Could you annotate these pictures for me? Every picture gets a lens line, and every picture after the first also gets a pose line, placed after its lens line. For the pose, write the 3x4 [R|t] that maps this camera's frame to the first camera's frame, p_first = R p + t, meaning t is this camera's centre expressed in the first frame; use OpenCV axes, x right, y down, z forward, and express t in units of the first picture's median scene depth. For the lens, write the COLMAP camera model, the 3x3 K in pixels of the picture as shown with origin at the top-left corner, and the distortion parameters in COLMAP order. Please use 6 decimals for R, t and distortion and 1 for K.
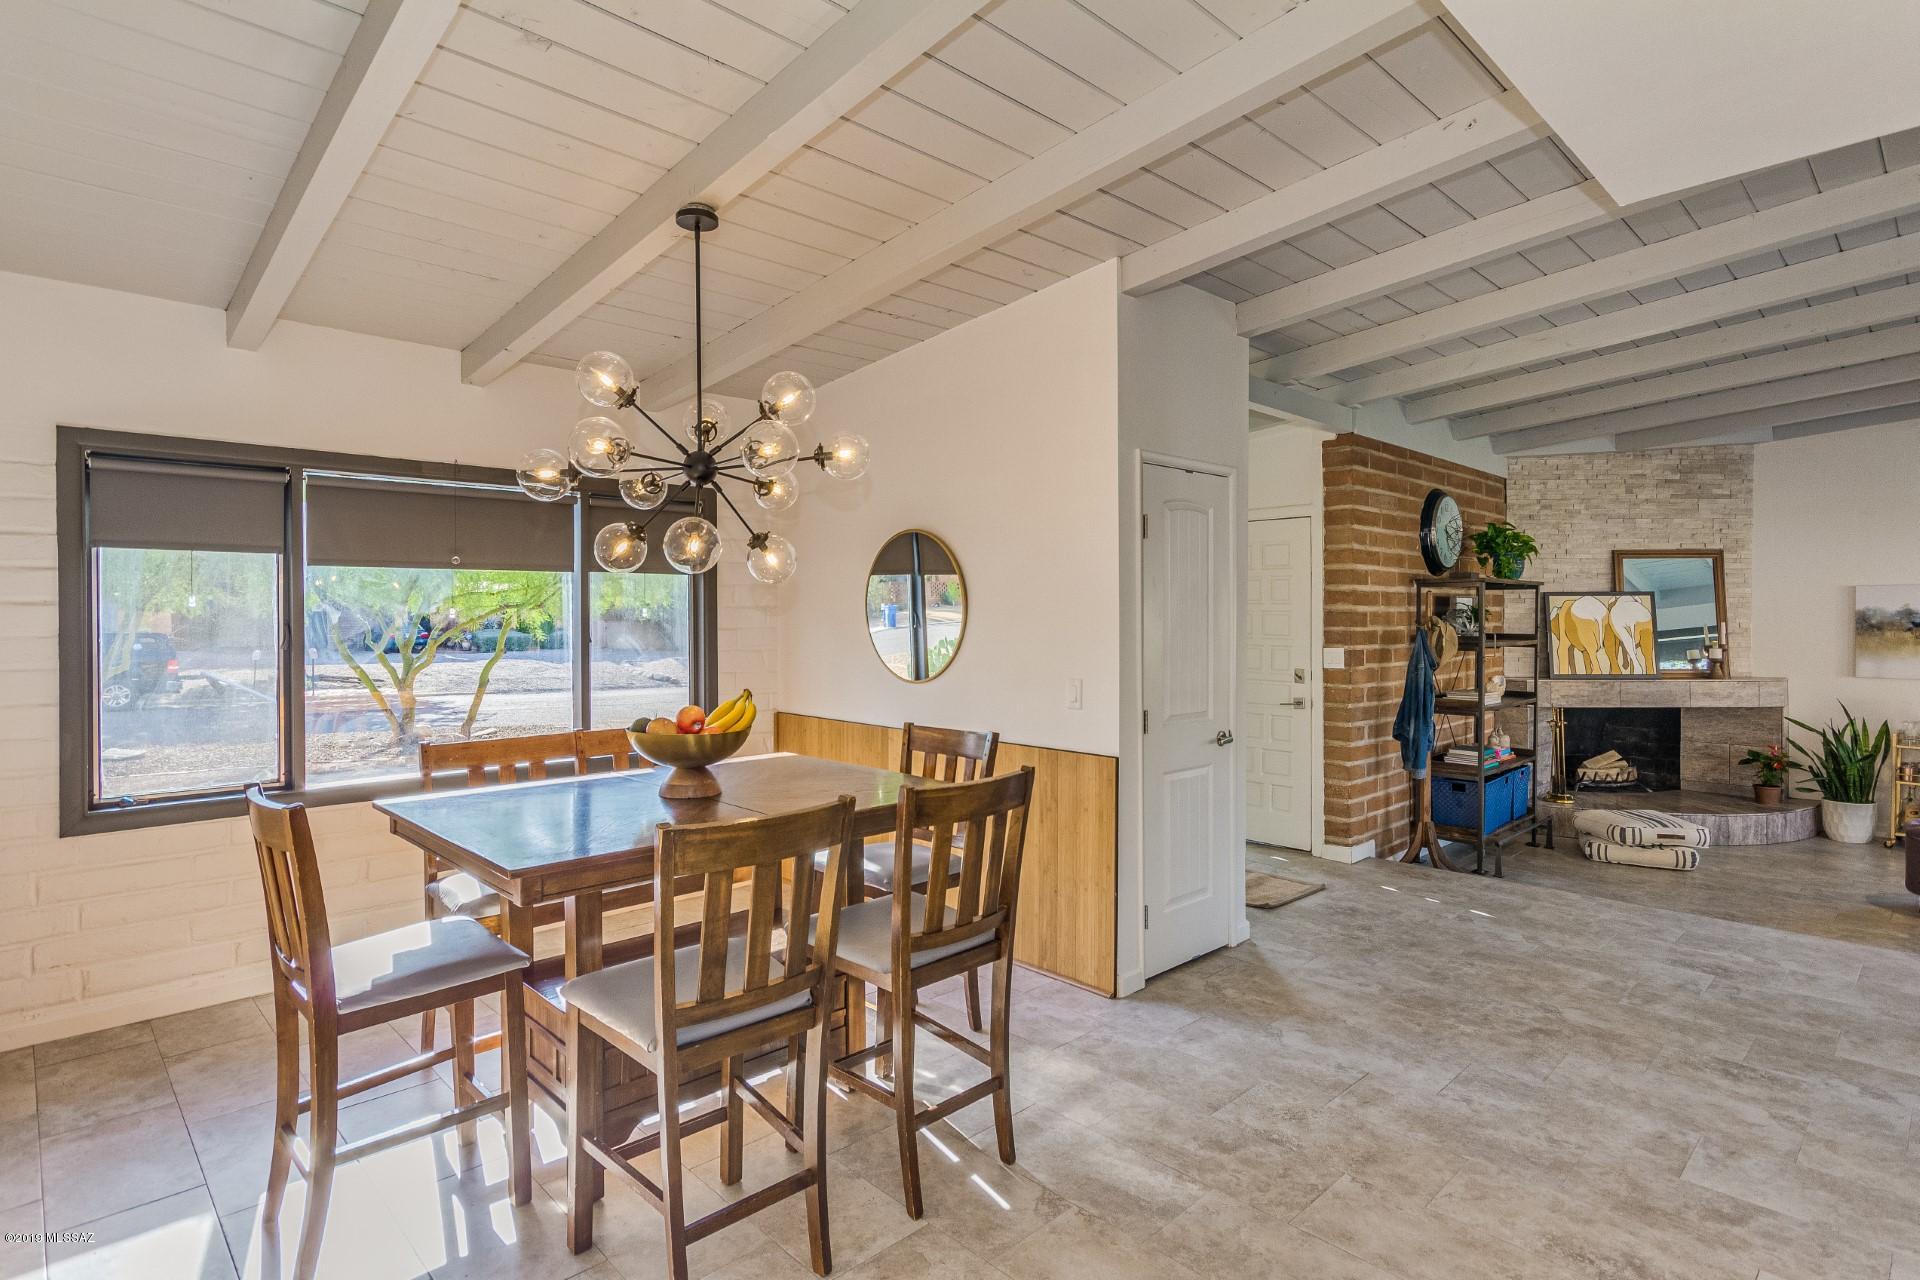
lens RADIAL K [[959.7, 0, 1007.5], [0, 959.7, 616.5], [0, 0, 1]] dist [0.014857, -0.000684]
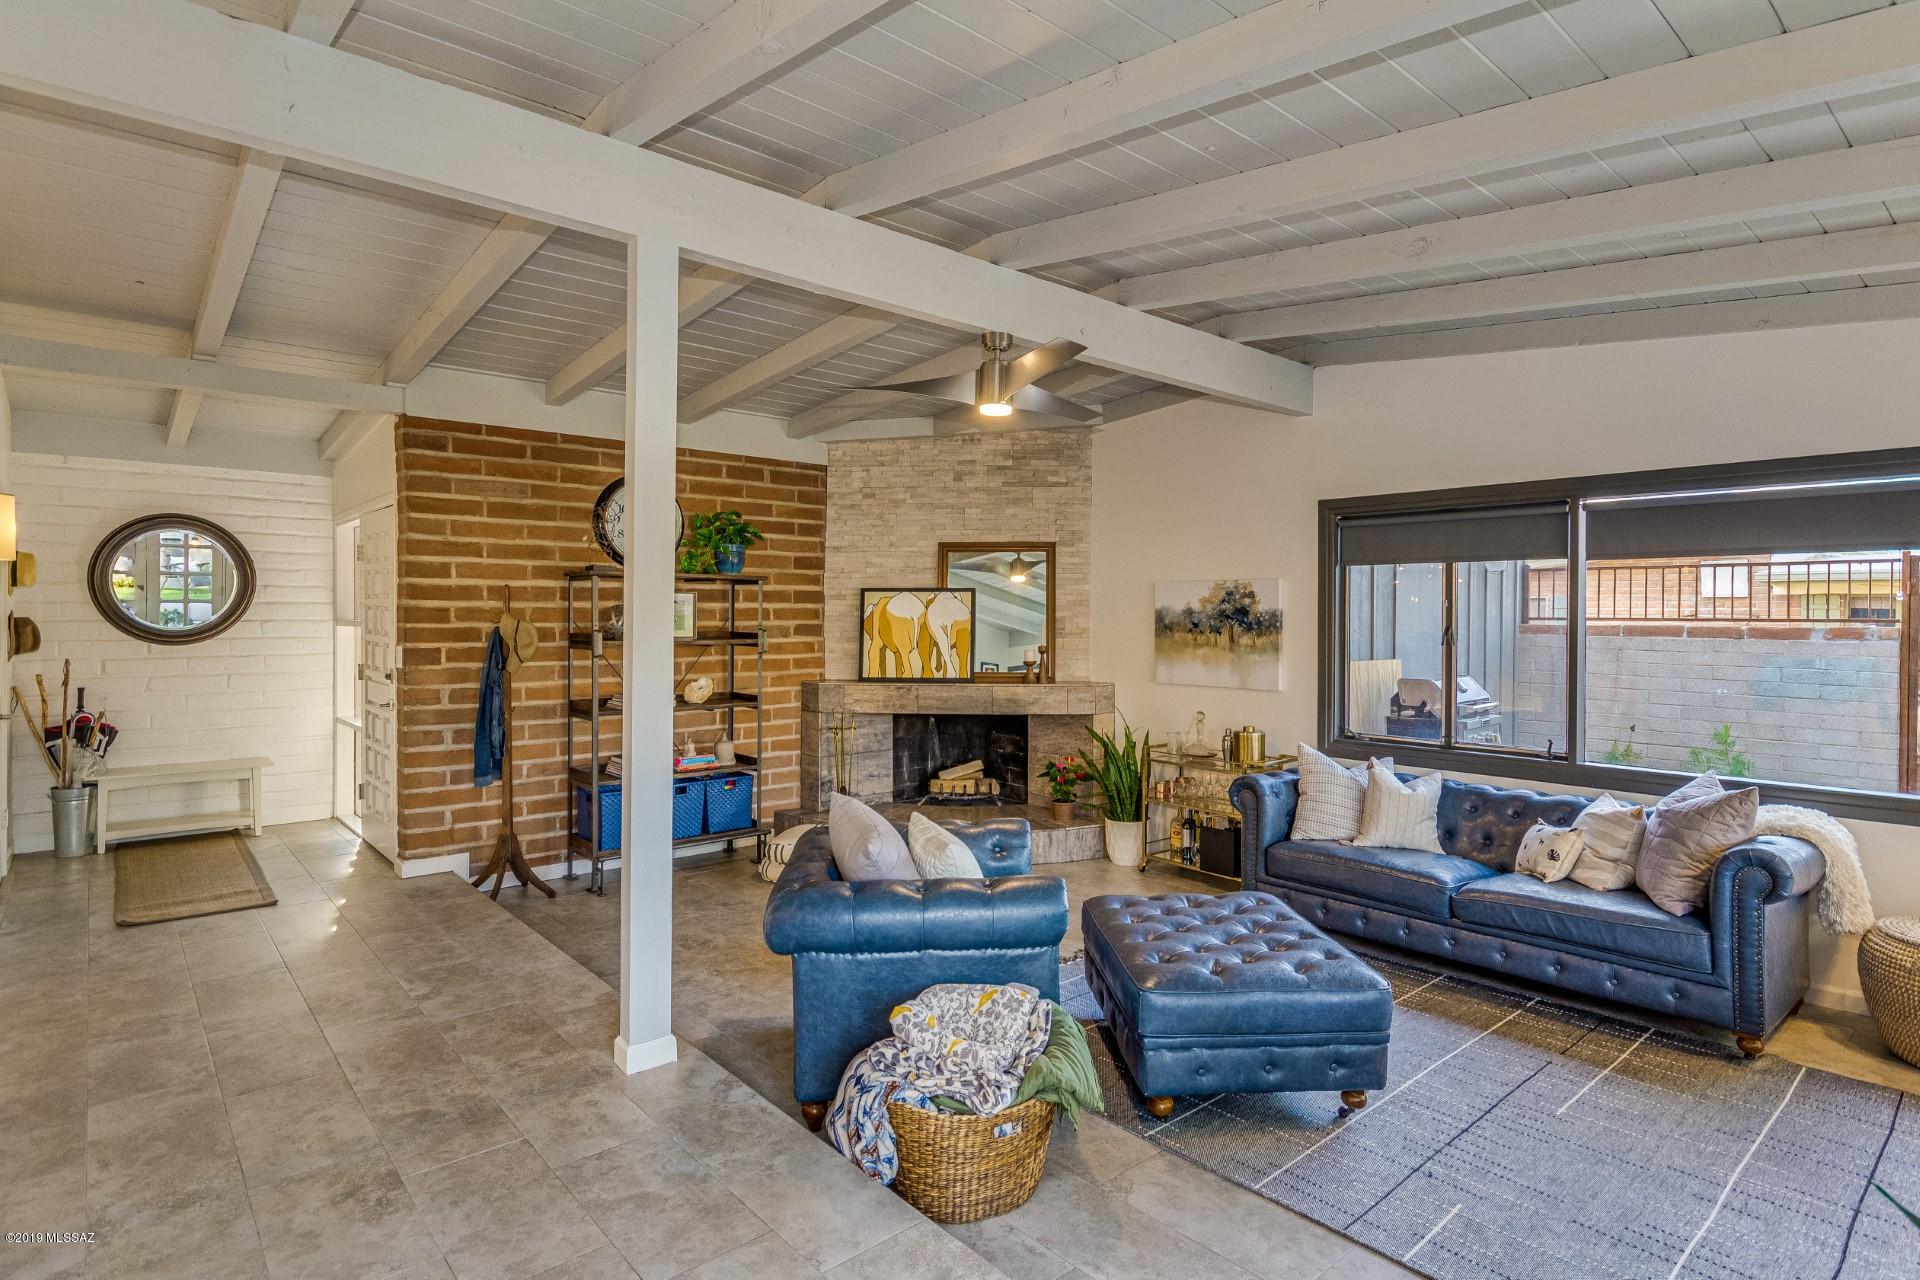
lens RADIAL K [[984.4, 0, 960.9], [0, 984.4, 609.5], [0, 0, 1]] dist [0.000238, -0.001214]
pose [[0.998037, 0.005055, -0.062417, 0.709463], [-0.005400, 0.999971, -0.005360, -0.000024], [0.062388, 0.005687, 0.998036, 0.064282]]
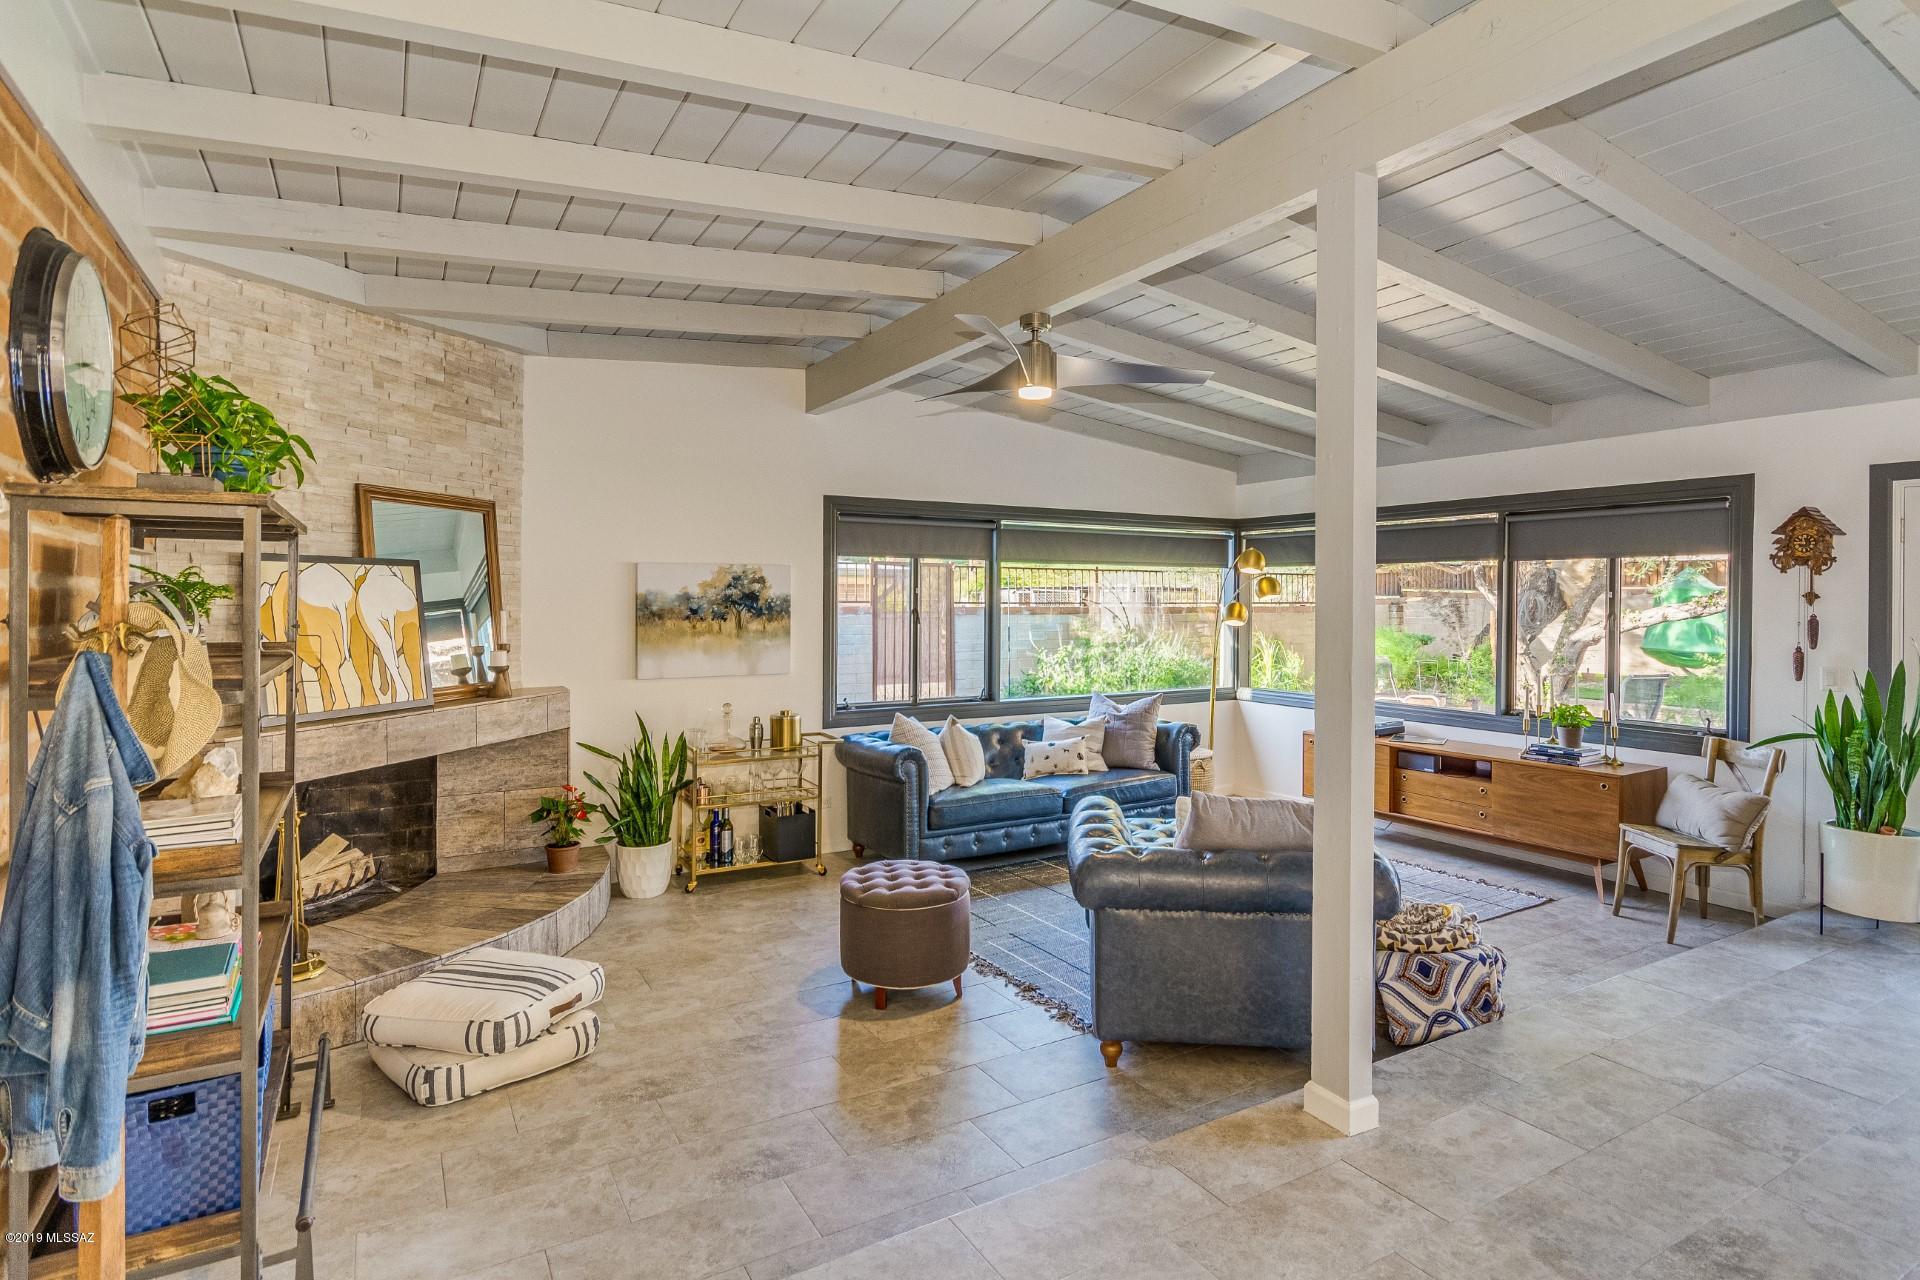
lens RADIAL K [[984.4, 0, 960.9], [0, 984.4, 609.5], [0, 0, 1]] dist [0.000238, -0.001214]
pose [[0.254380, -0.009494, 0.967058, 0.164387], [-0.001523, 0.999947, 0.010218, -0.002126], [-0.967103, -0.004072, 0.254352, 0.517178]]
